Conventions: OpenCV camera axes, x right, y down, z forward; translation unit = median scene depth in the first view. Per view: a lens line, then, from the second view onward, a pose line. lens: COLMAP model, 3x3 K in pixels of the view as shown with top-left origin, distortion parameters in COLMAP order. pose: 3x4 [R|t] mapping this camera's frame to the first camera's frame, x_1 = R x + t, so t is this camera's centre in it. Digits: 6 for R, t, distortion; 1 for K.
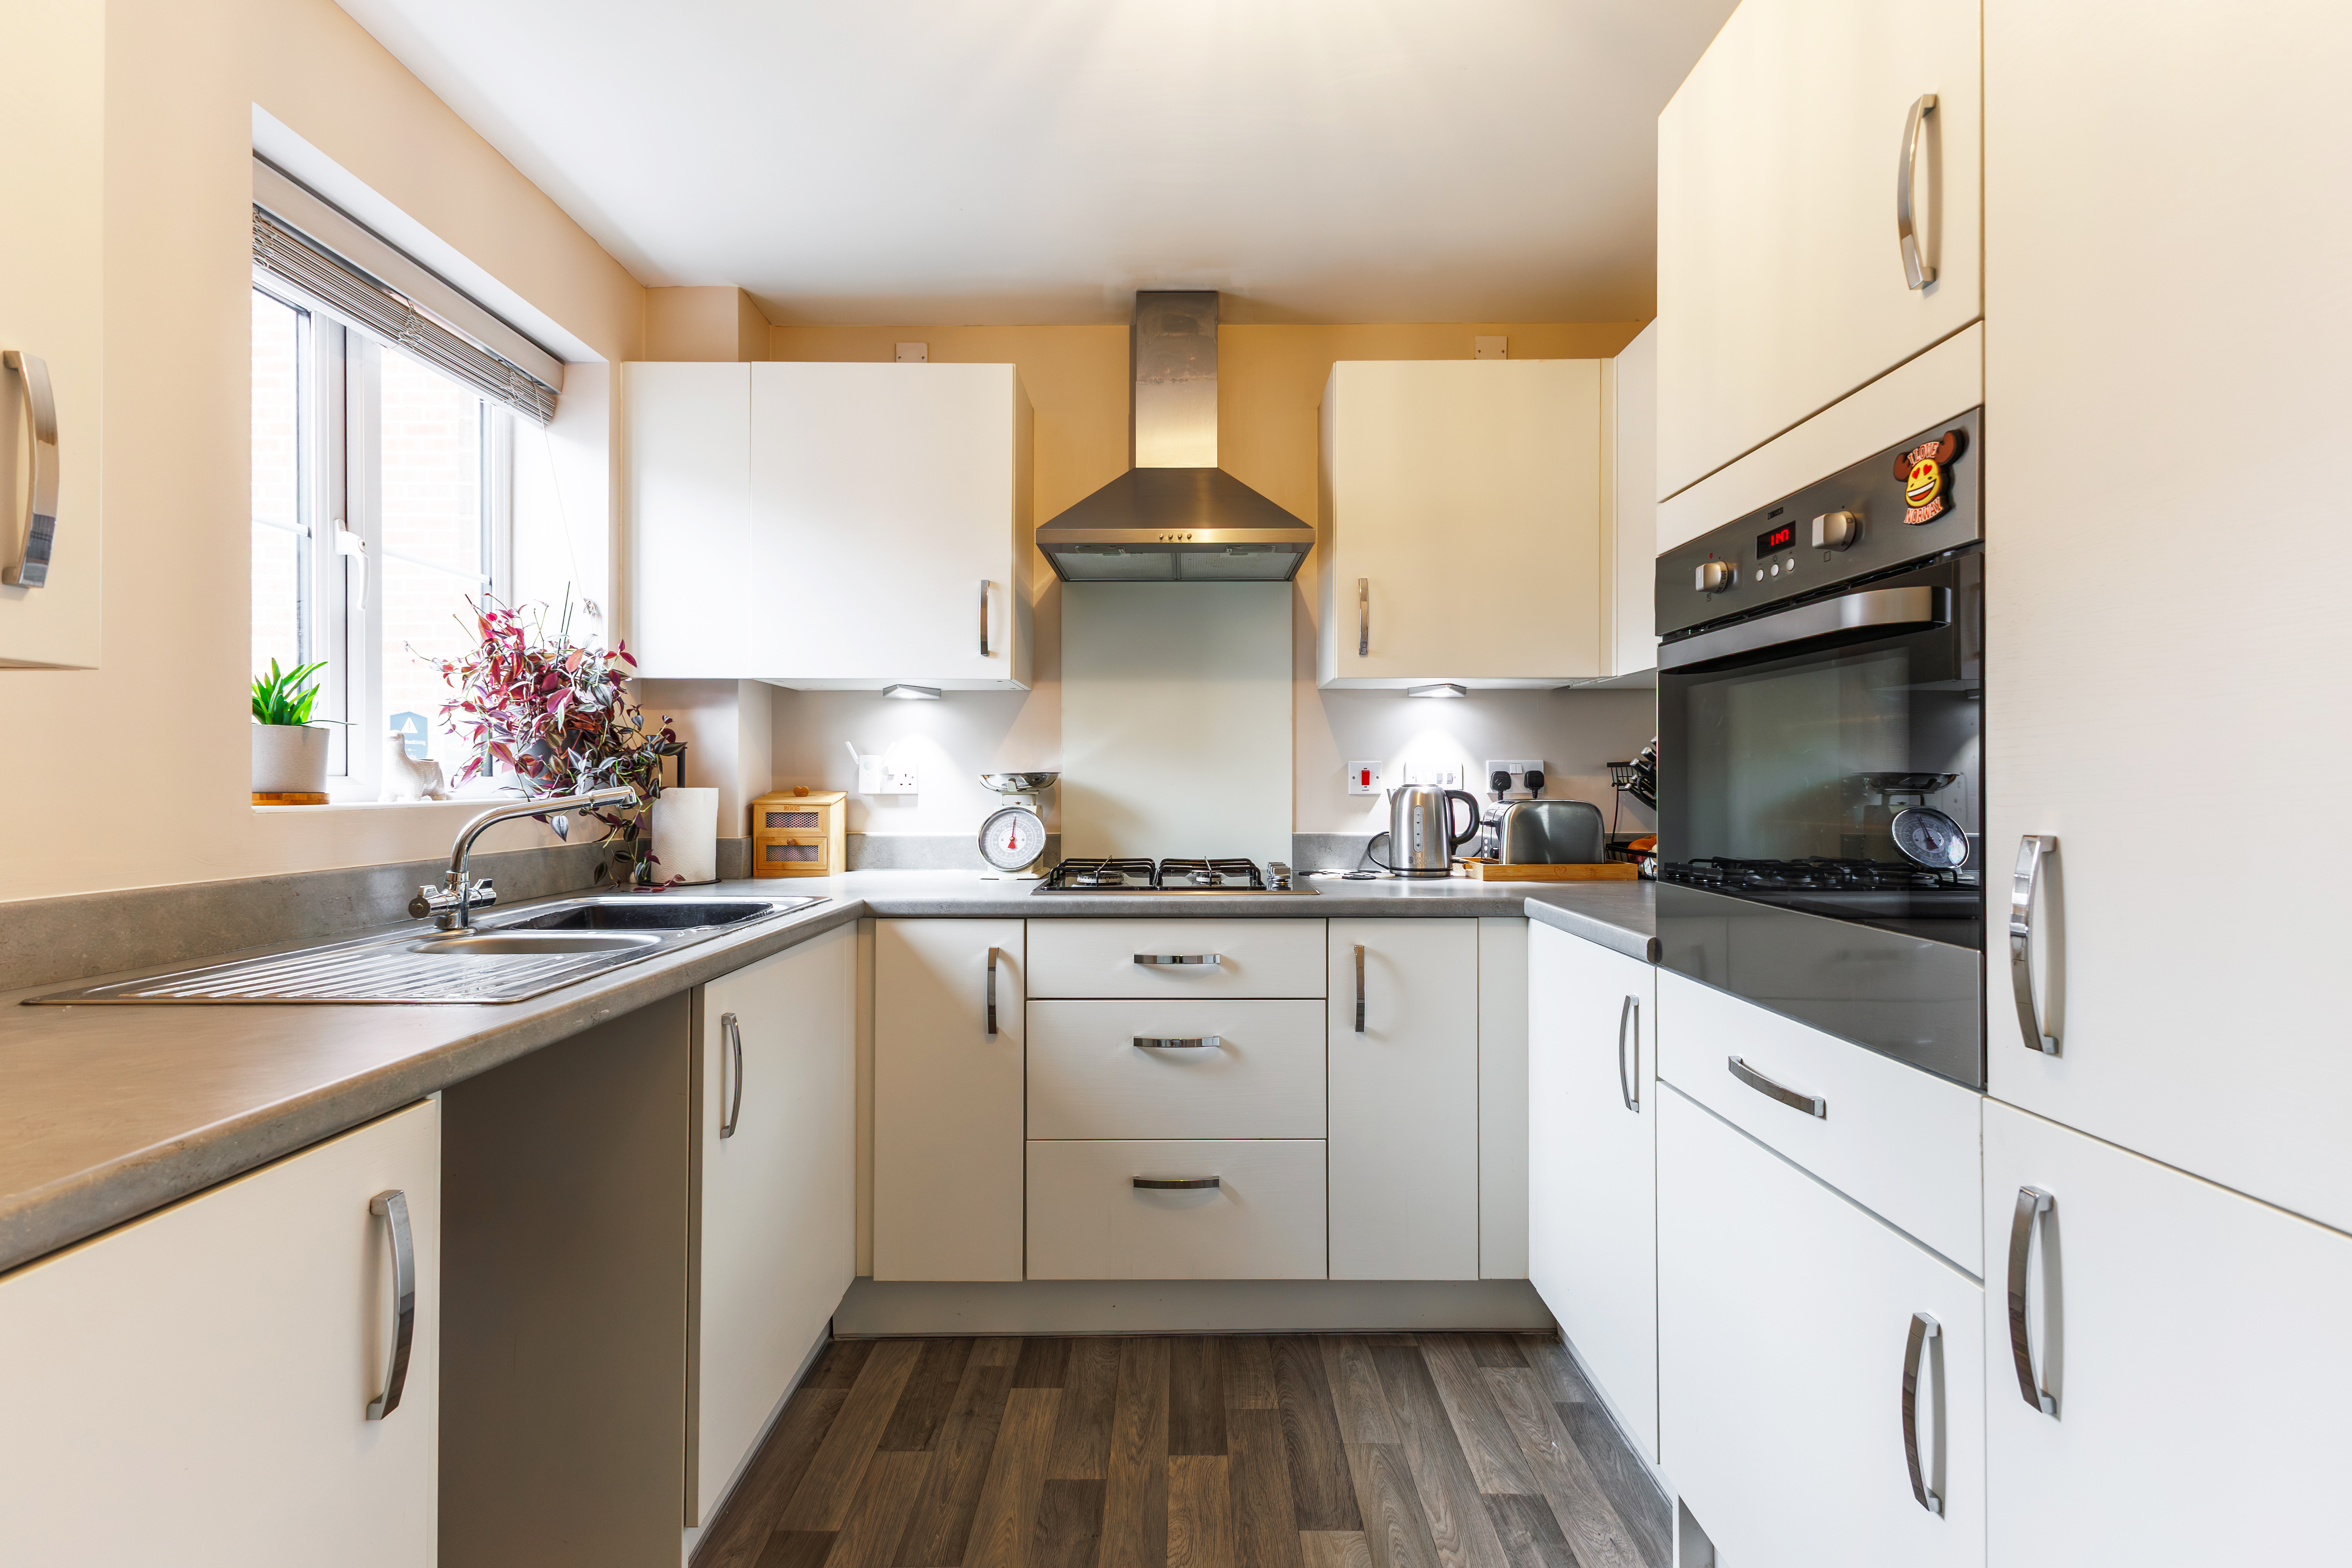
lens RADIAL K [[1010.9, 0, 1170.6], [0, 1010.9, 779.5], [0, 0, 1]] dist [0.009730, -0.001812]
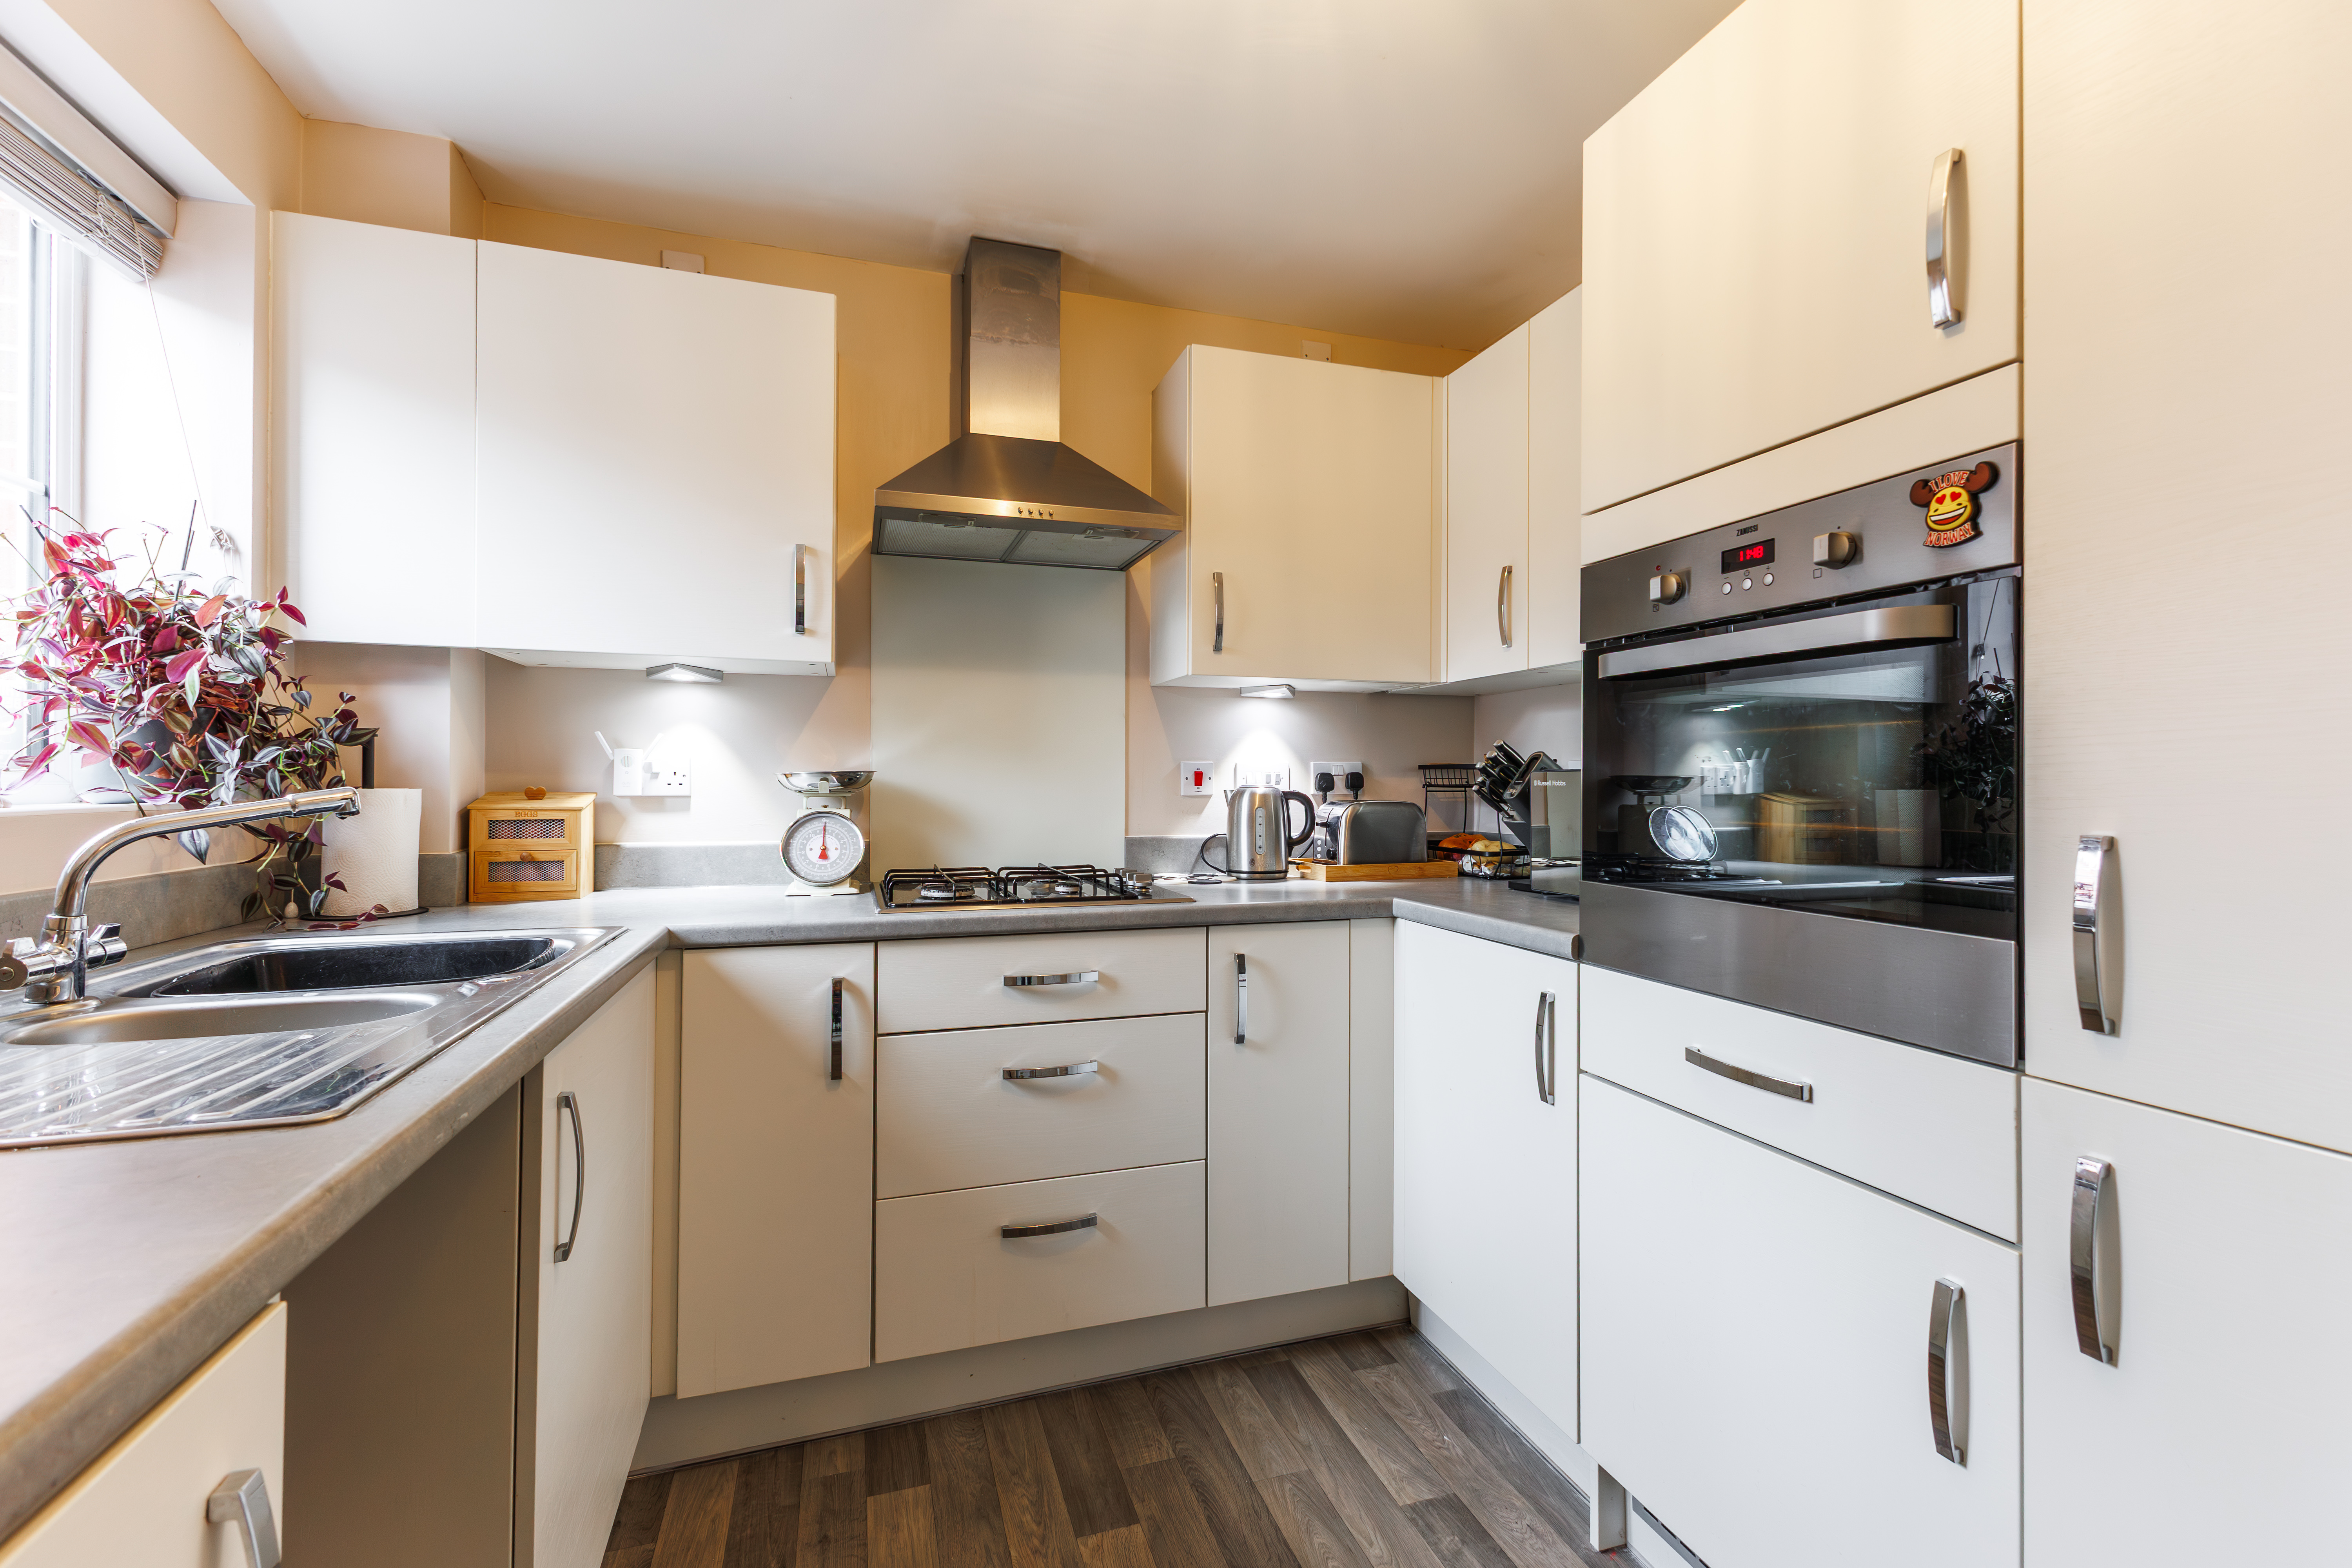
lens RADIAL K [[1010.9, 0, 1167.7], [0, 1010.9, 778.6], [0, 0, 1]] dist [0.009730, -0.001812]
pose [[0.949801, 0.003803, 0.312831, -0.177534], [-0.003640, 0.999993, -0.001104, -0.000636], [-0.312833, -0.000091, 0.949808, 0.109077]]
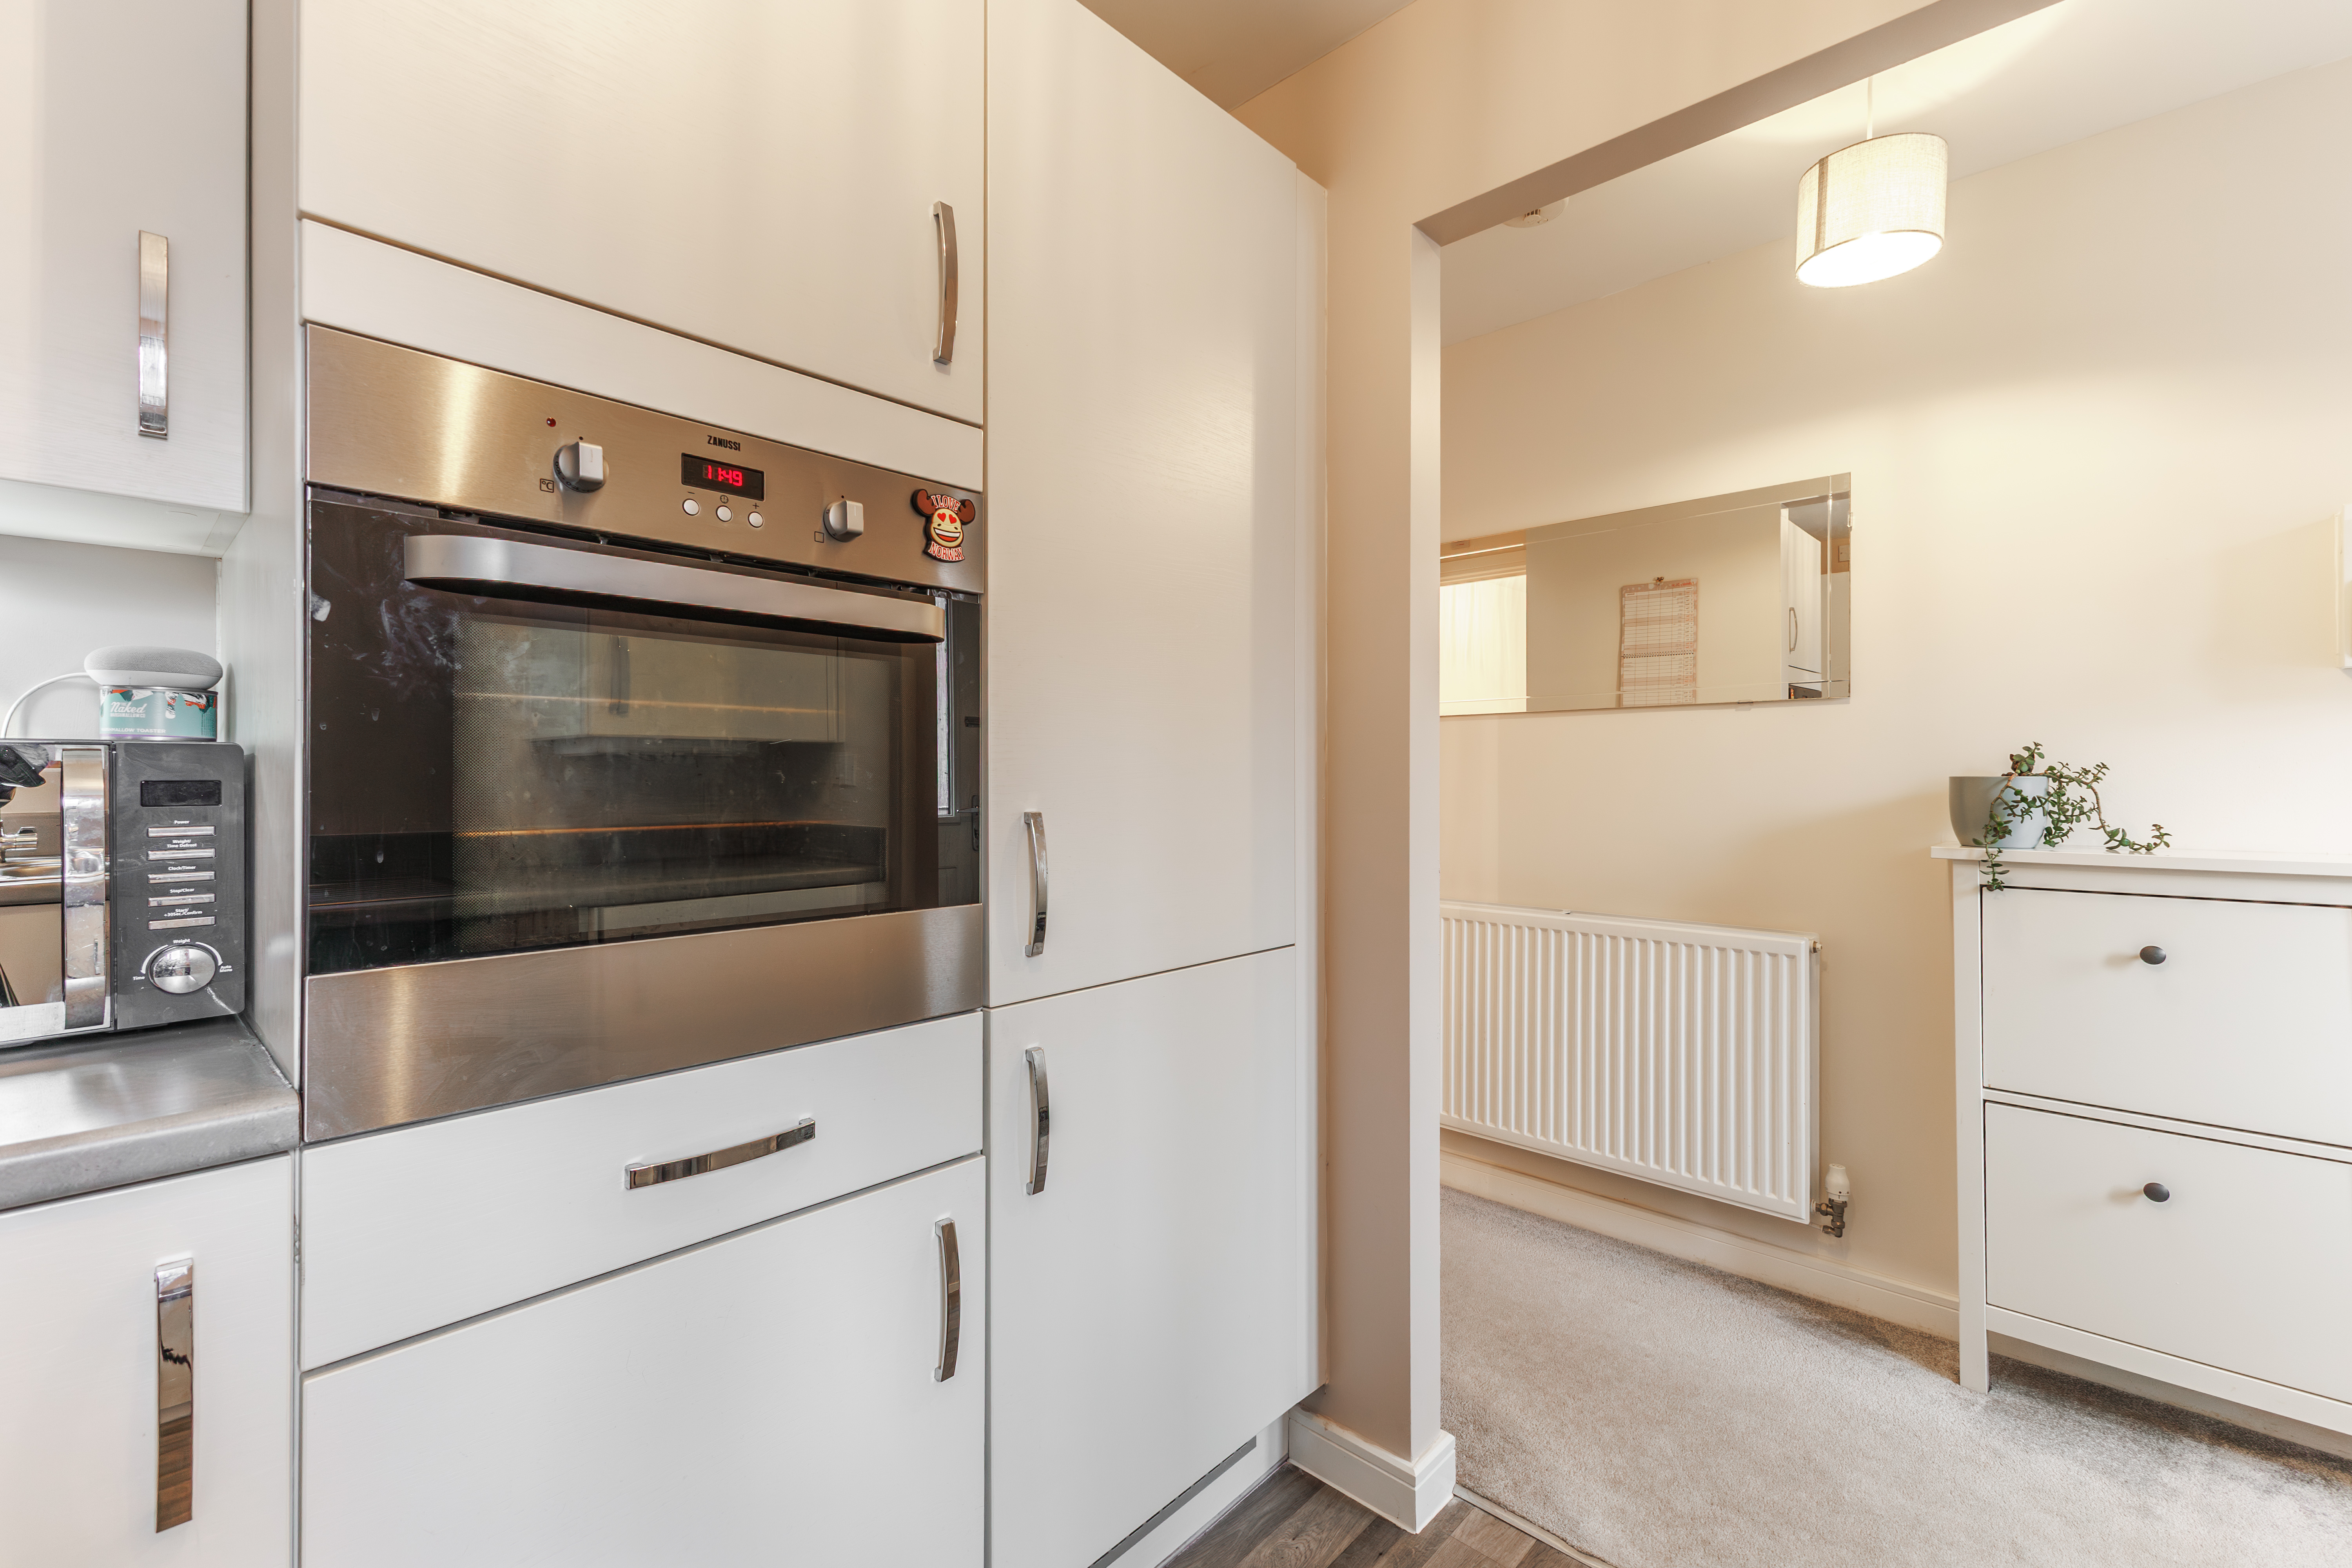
lens RADIAL K [[1010.9, 0, 1172.4], [0, 1010.9, 782.2], [0, 0, 1]] dist [0.009730, -0.001812]
pose [[-0.728133, -0.001094, 0.685435, -0.125660], [-0.002319, 0.999997, -0.000868, 0.003905], [-0.685432, -0.002221, -0.728133, 0.781508]]
